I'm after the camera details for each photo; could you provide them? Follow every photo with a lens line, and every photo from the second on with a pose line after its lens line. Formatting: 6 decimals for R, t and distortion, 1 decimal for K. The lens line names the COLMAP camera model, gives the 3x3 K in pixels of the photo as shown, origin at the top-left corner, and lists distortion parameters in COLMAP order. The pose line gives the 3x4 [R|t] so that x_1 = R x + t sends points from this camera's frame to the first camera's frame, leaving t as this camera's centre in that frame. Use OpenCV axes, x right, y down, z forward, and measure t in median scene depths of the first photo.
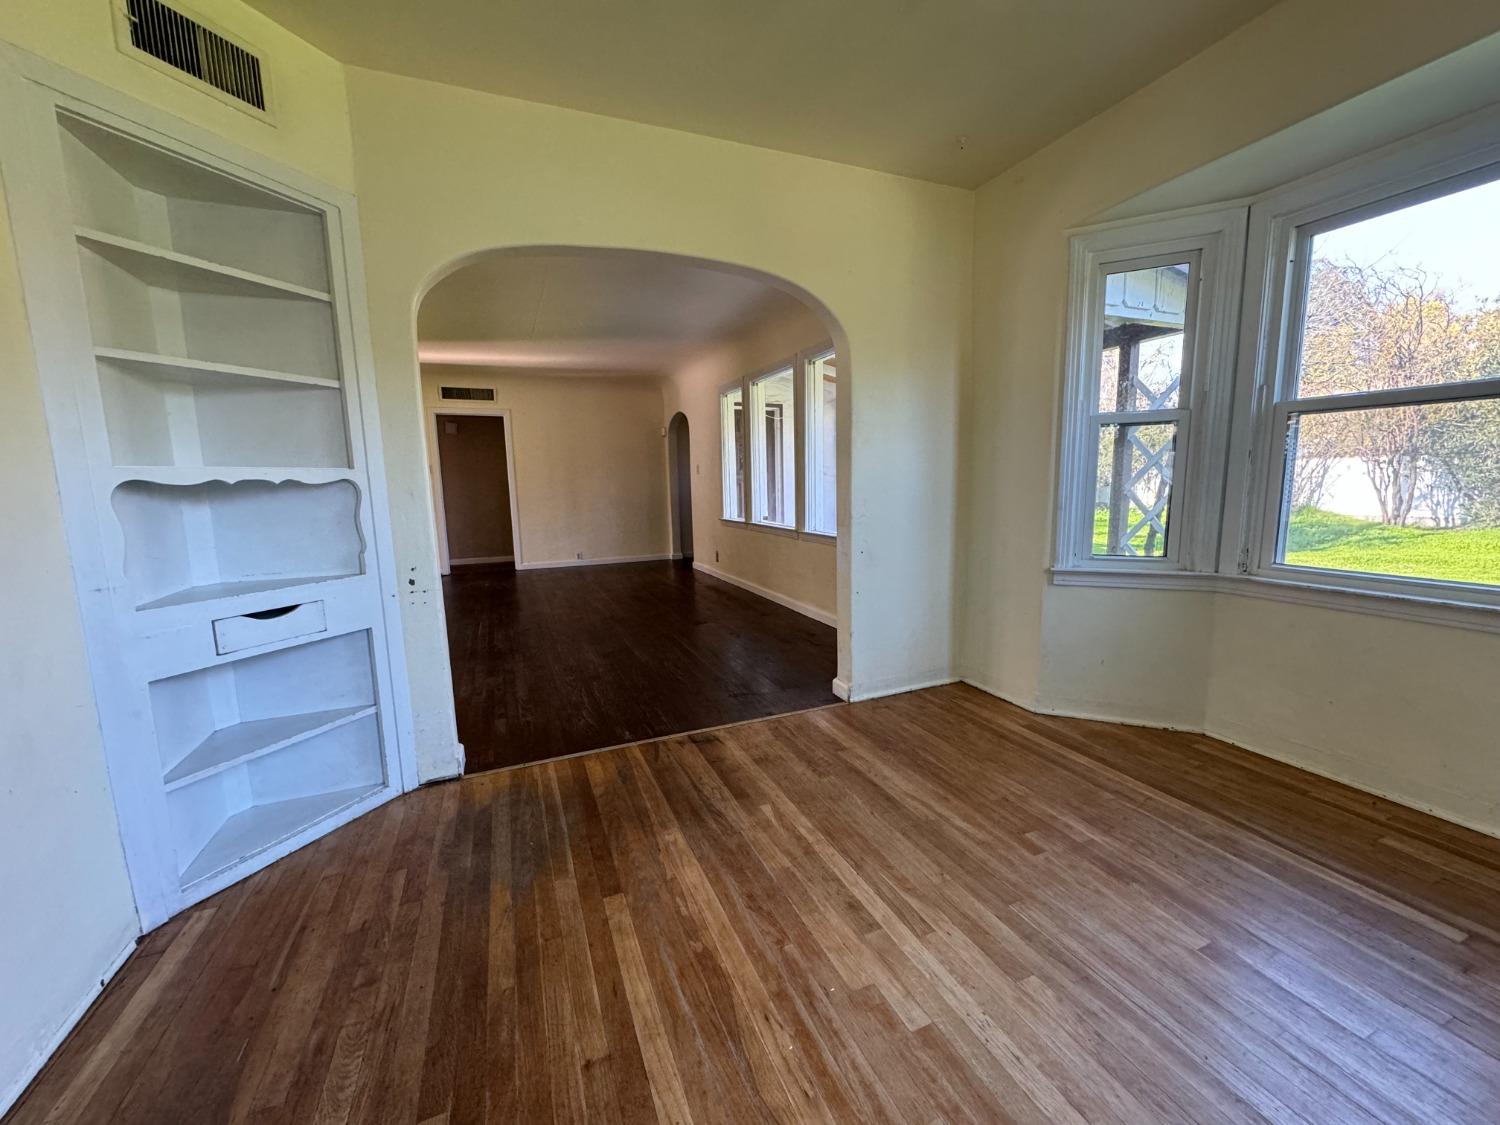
lens RADIAL K [[597.5, 0, 752.7], [0, 597.5, 564.4], [0, 0, 1]] dist [-0.002404, 0.000902]
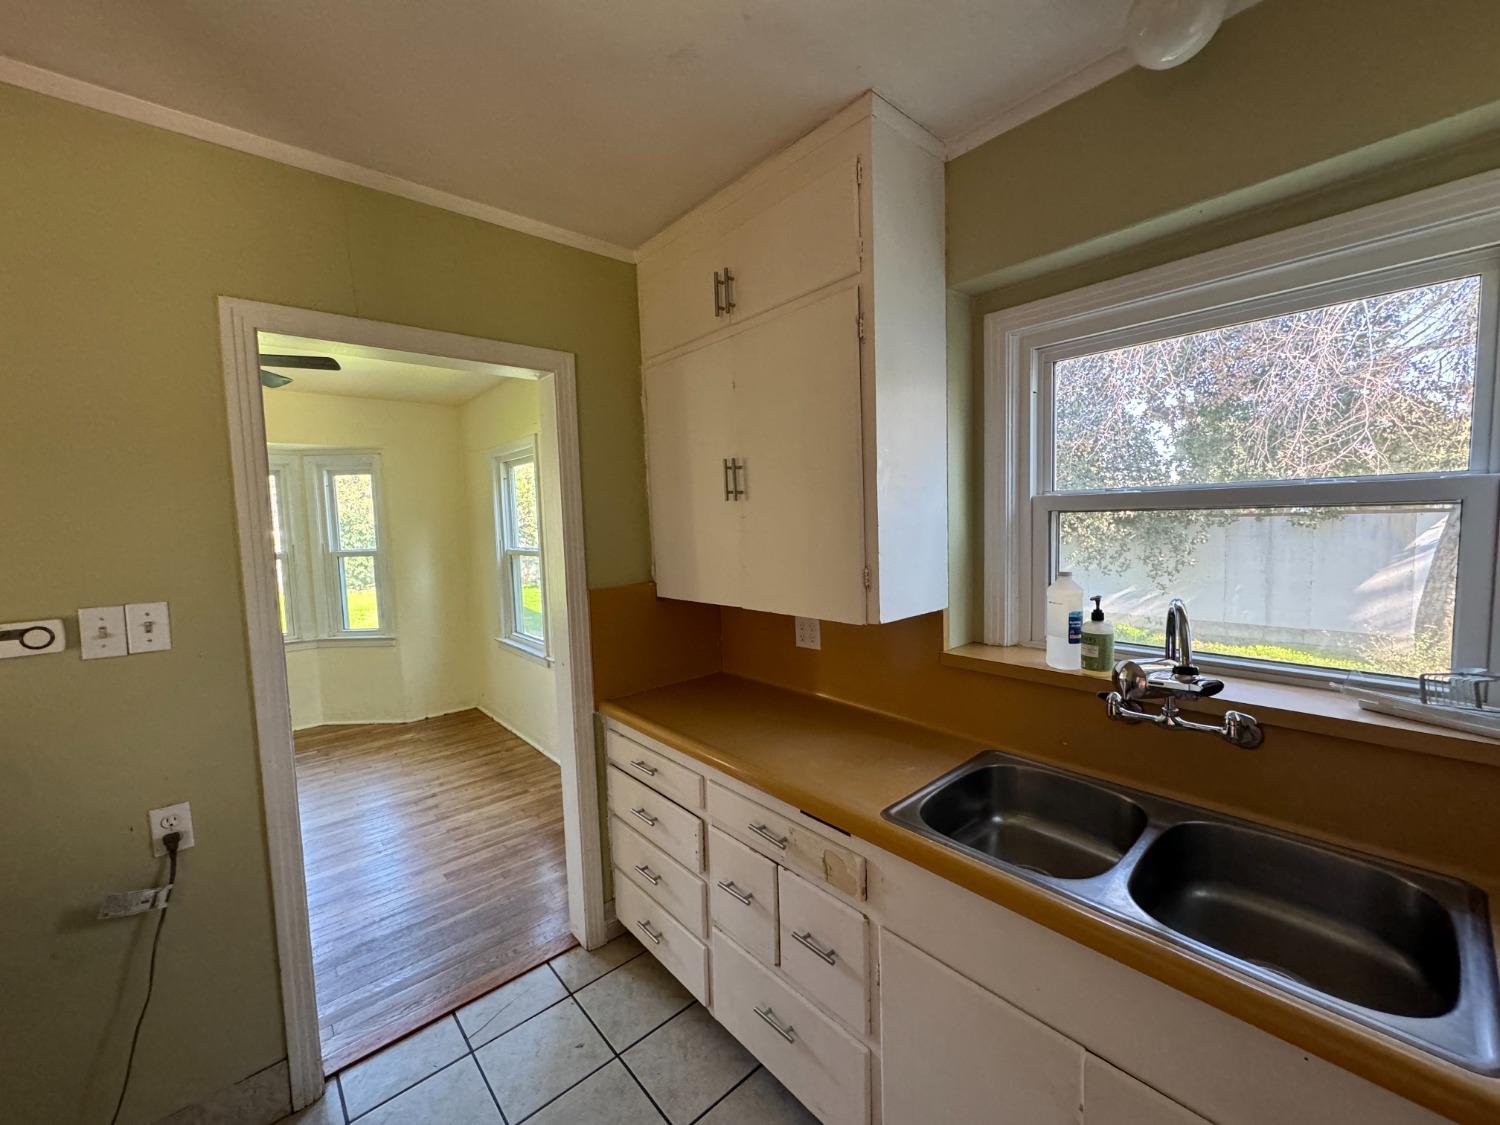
lens RADIAL K [[597.5, 0, 749.6], [0, 597.5, 567.2], [0, 0, 1]] dist [-0.002404, 0.000902]
pose [[-0.318917, -0.042385, 0.946834, -1.049642], [0.169078, 0.980431, 0.100839, -0.090471], [-0.932580, 0.192248, -0.305510, -0.118656]]
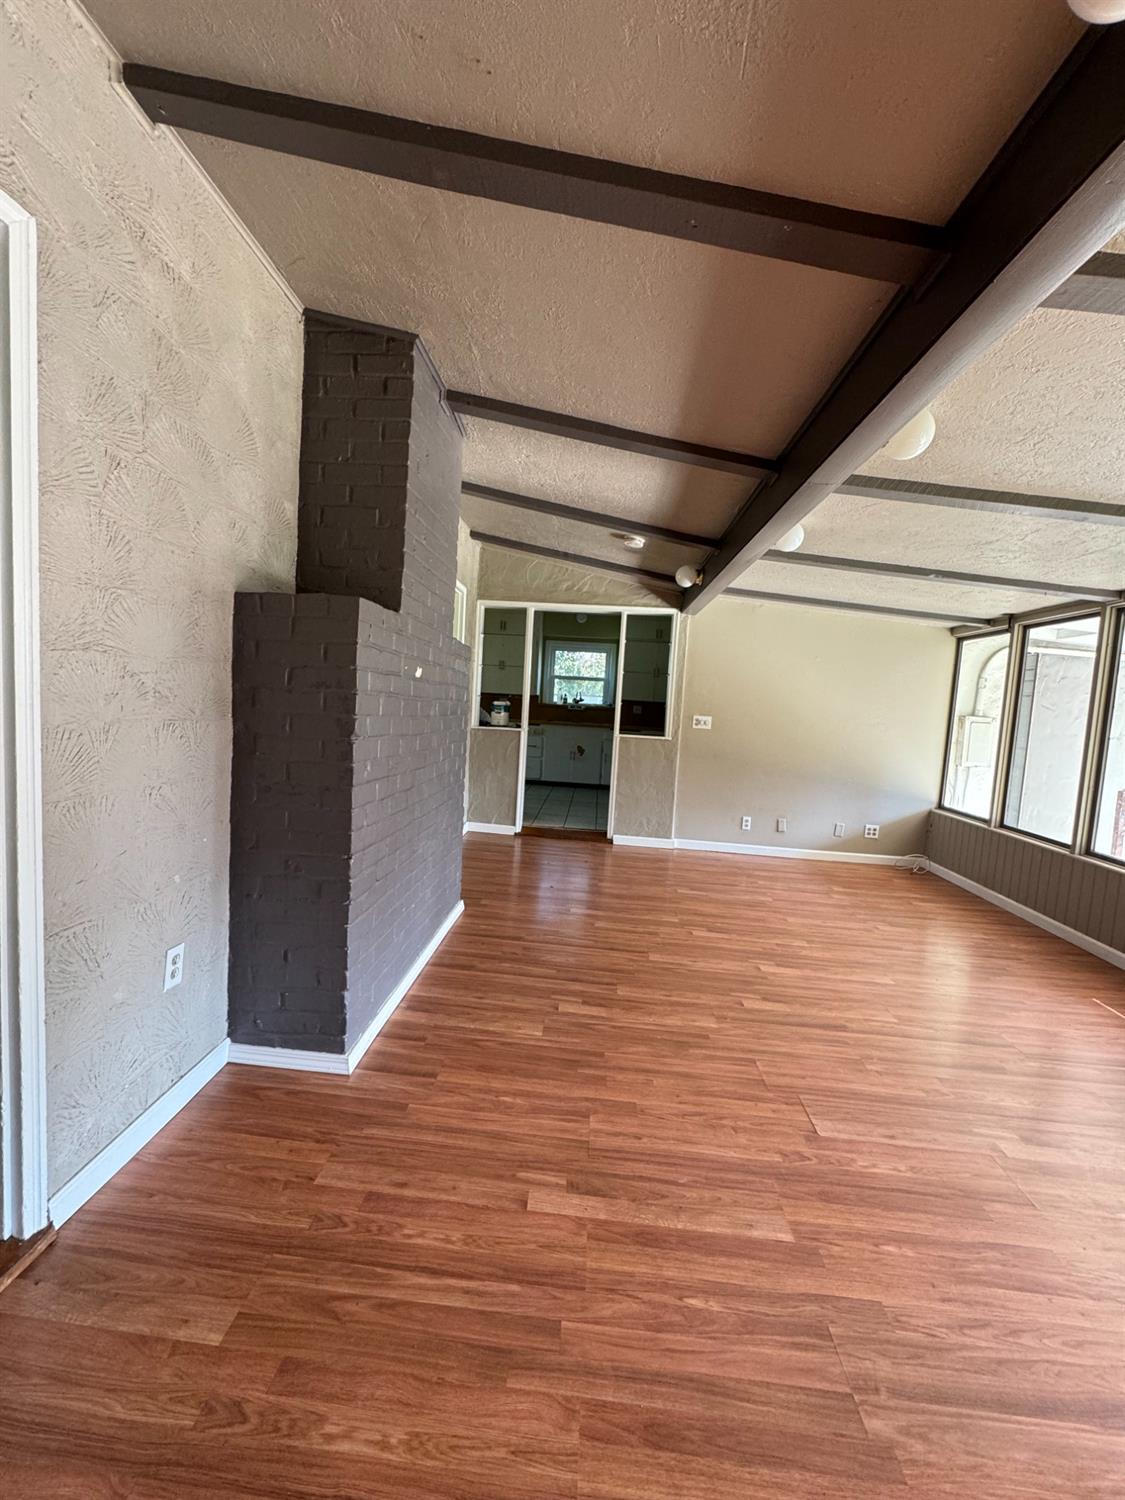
lens RADIAL K [[597.5, 0, 561.3], [0, 597.5, 750.2], [0, 0, 1]] dist [-0.002404, 0.000902]
pose [[-0.897589, -0.067141, 0.435691, -1.956449], [0.024106, 0.979380, 0.200586, -0.278575], [-0.440174, 0.190546, -0.877462, 2.081280]]
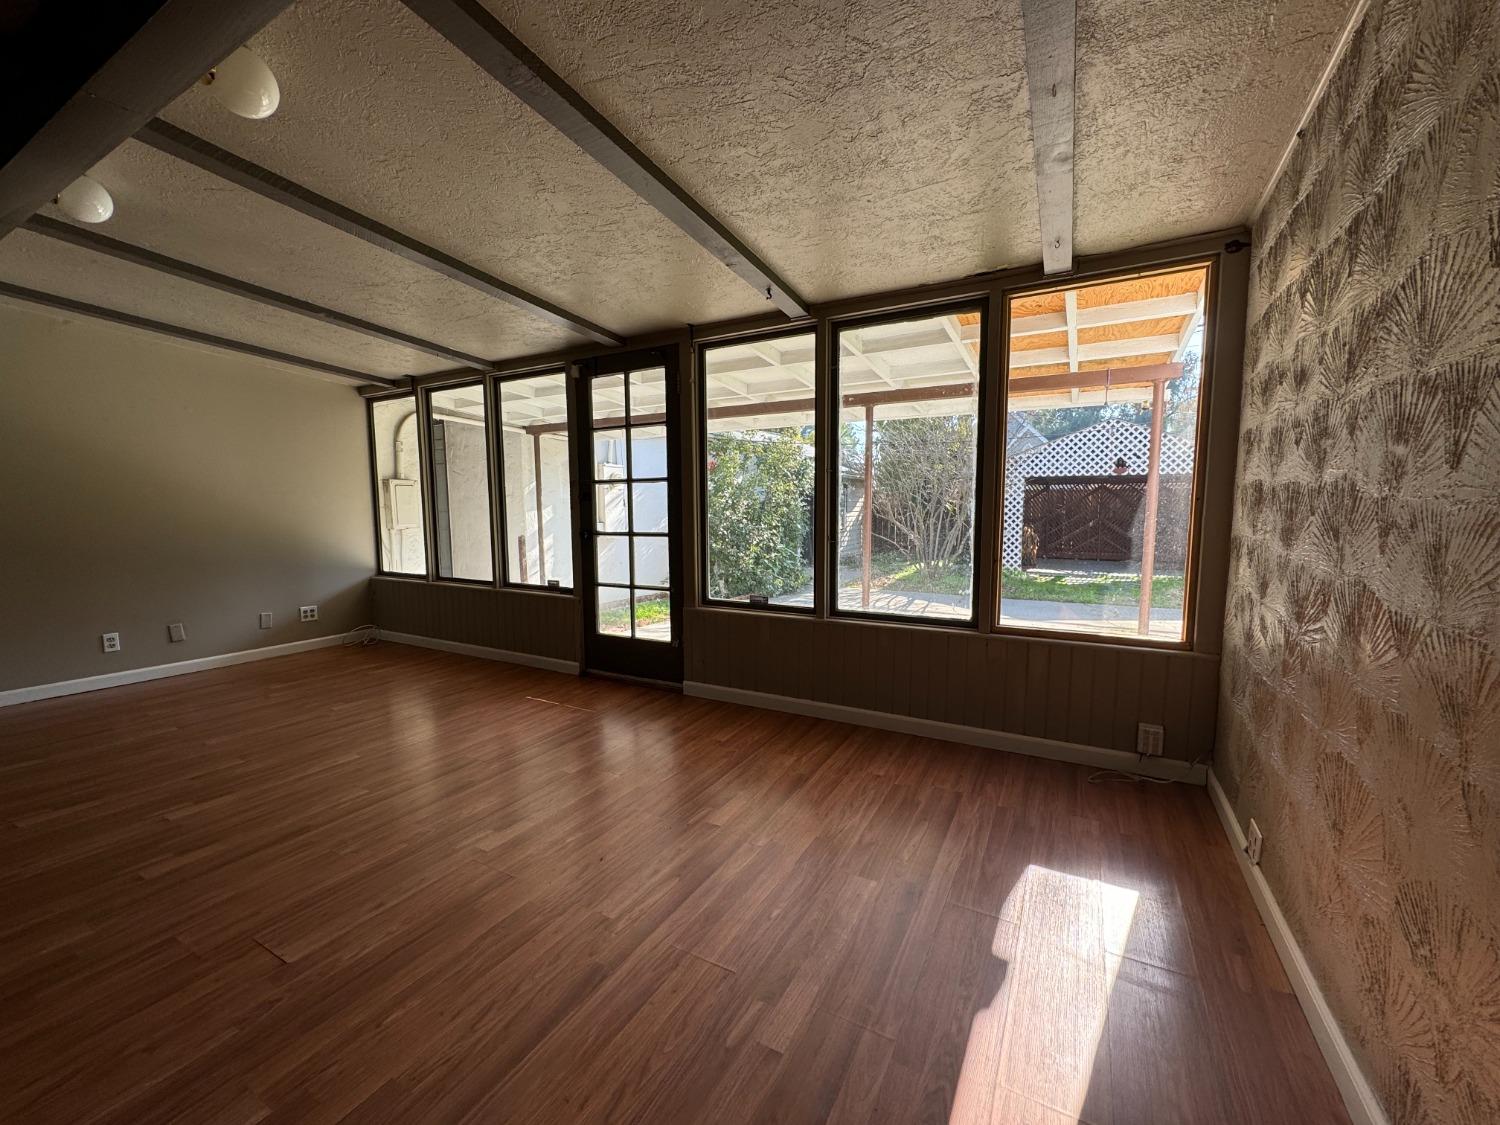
lens RADIAL K [[597.5, 0, 749.2], [0, 597.5, 565.1], [0, 0, 1]] dist [-0.002404, 0.000902]
pose [[-0.781970, 0.089487, -0.616859, -1.975509], [-0.066041, 0.972176, 0.224751, -0.216739], [0.619807, 0.216487, -0.754303, 2.036486]]
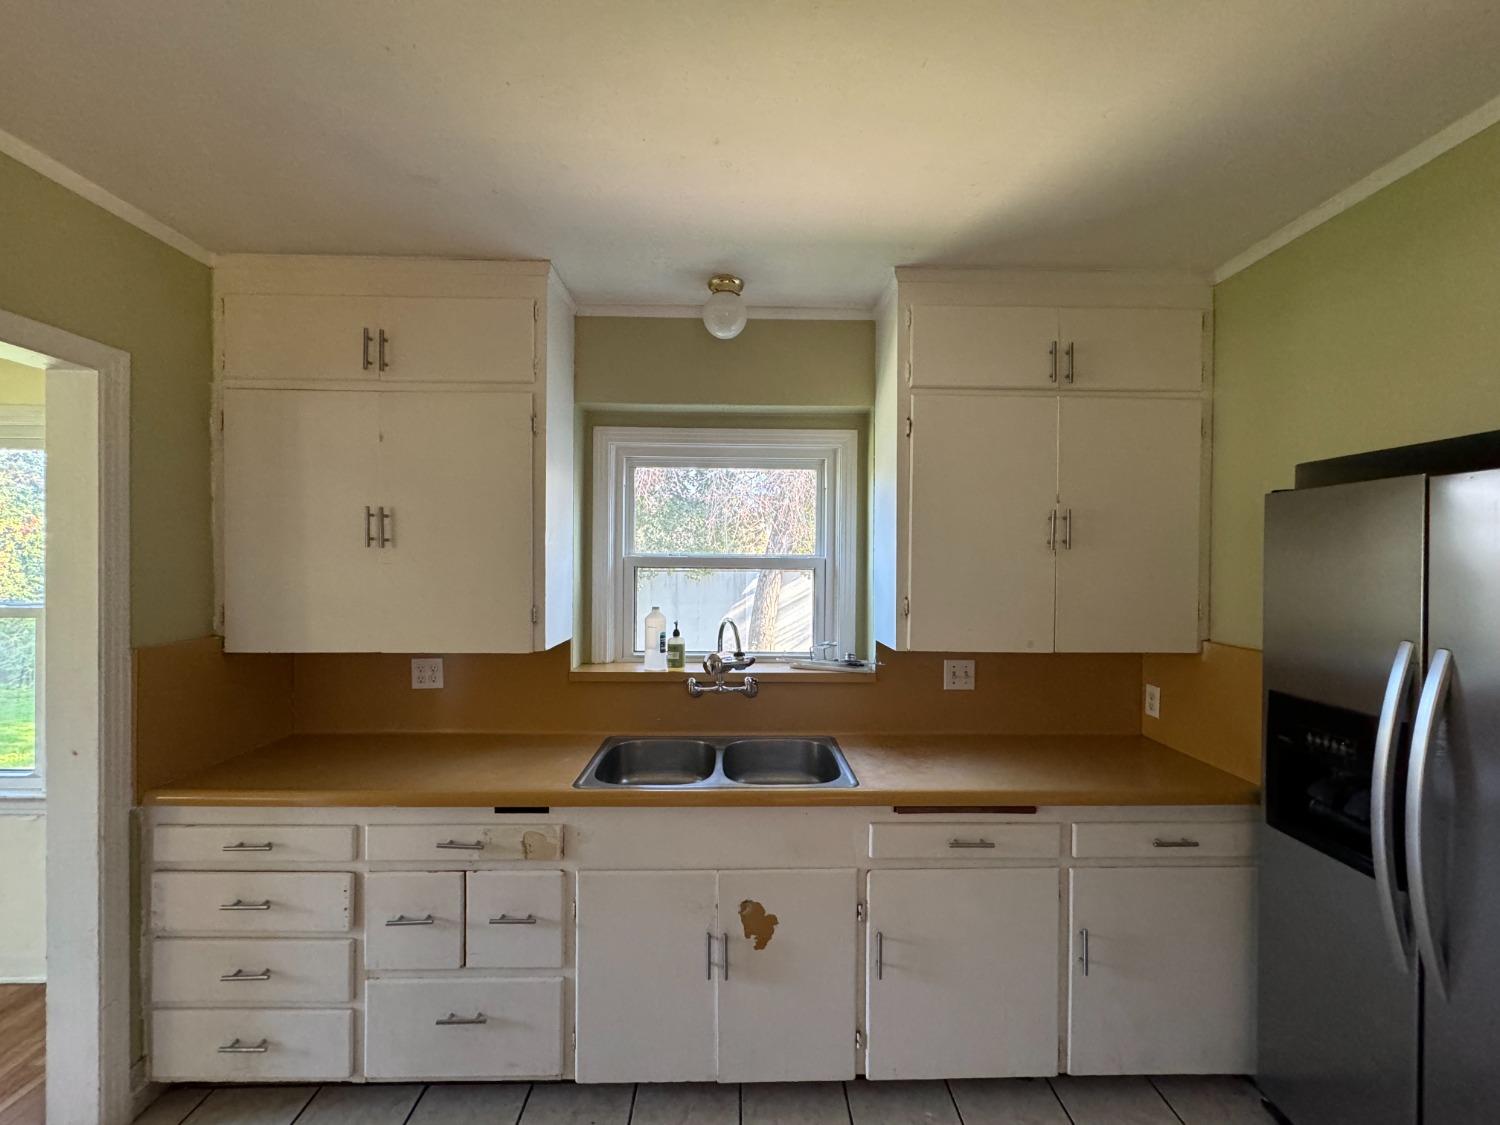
lens RADIAL K [[597.5, 0, 745.5], [0, 597.5, 567.5], [0, 0, 1]] dist [-0.002404, 0.000902]
pose [[-0.929725, 0.015034, 0.367946, -1.053081], [0.066953, 0.989414, 0.128750, -0.131208], [-0.362116, 0.144337, -0.920890, 0.132751]]
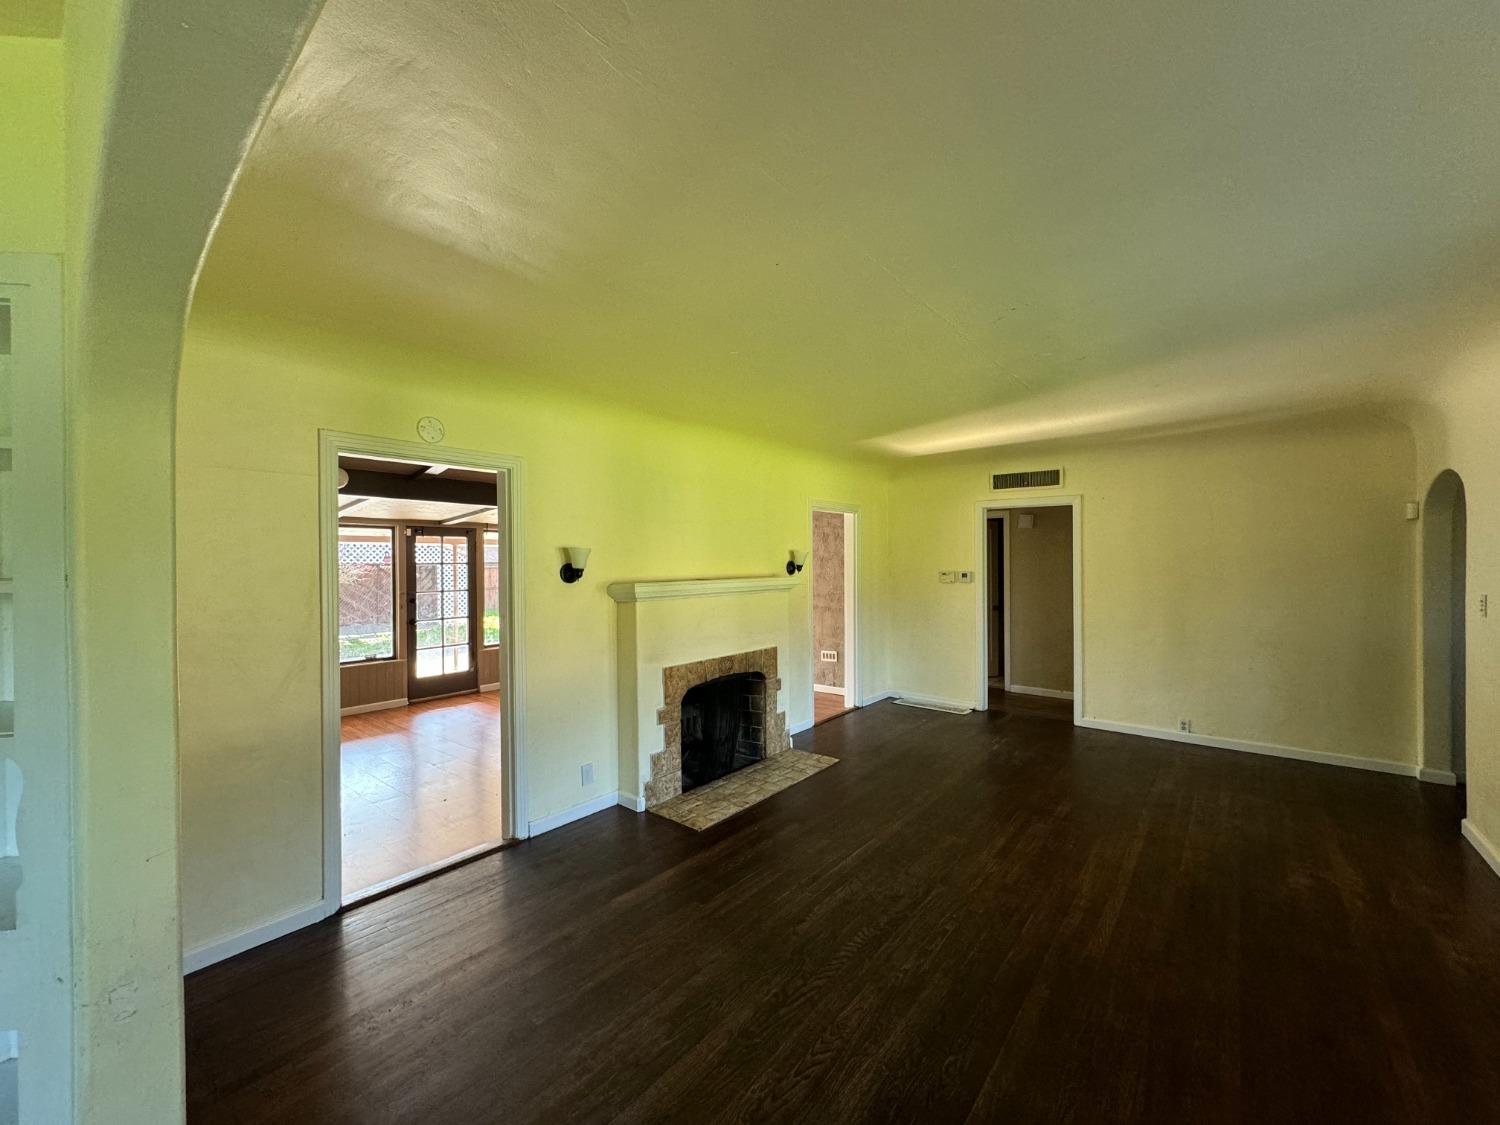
lens RADIAL K [[597.5, 0, 745.7], [0, 597.5, 567.4], [0, 0, 1]] dist [-0.002404, 0.000902]
pose [[0.463661, 0.026360, -0.885621, 0.082975], [-0.128333, 0.991015, -0.037691, -0.251905], [0.876669, 0.131130, 0.462878, 0.876599]]
